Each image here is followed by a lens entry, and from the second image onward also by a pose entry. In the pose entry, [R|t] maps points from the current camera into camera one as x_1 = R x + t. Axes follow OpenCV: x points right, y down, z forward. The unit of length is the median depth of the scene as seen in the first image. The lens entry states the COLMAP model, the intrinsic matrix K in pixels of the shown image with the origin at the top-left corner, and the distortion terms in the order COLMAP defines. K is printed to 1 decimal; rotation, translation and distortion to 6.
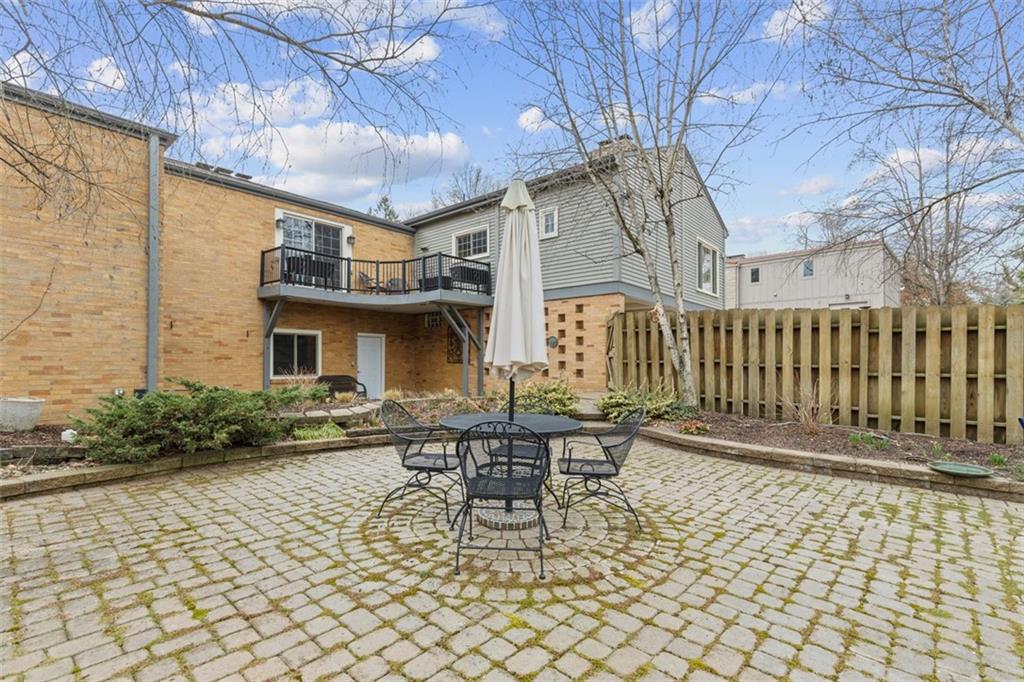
lens RADIAL K [[459.7, 0, 510.8], [0, 459.7, 343.6], [0, 0, 1]] dist [0.010418, -0.001350]
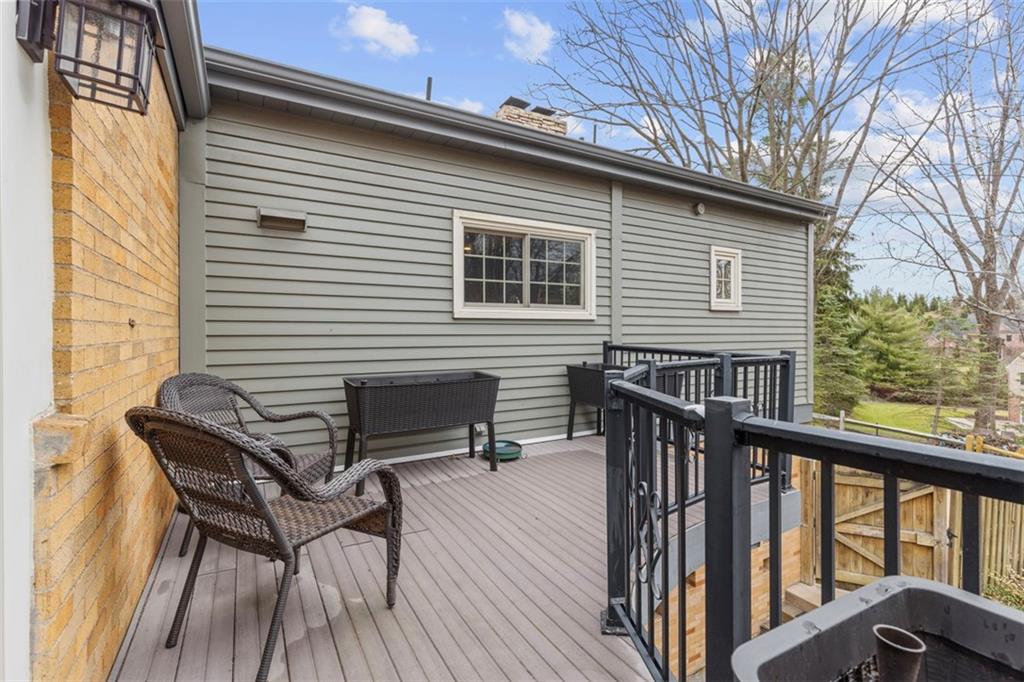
lens RADIAL K [[459.7, 0, 510.2], [0, 459.7, 339.3], [0, 0, 1]] dist [0.010418, -0.001350]
pose [[0.291744, -0.013030, 0.956408, -0.404352], [-0.004050, 0.999881, 0.014858, -0.177029], [-0.956488, -0.008208, 0.291657, 0.944152]]
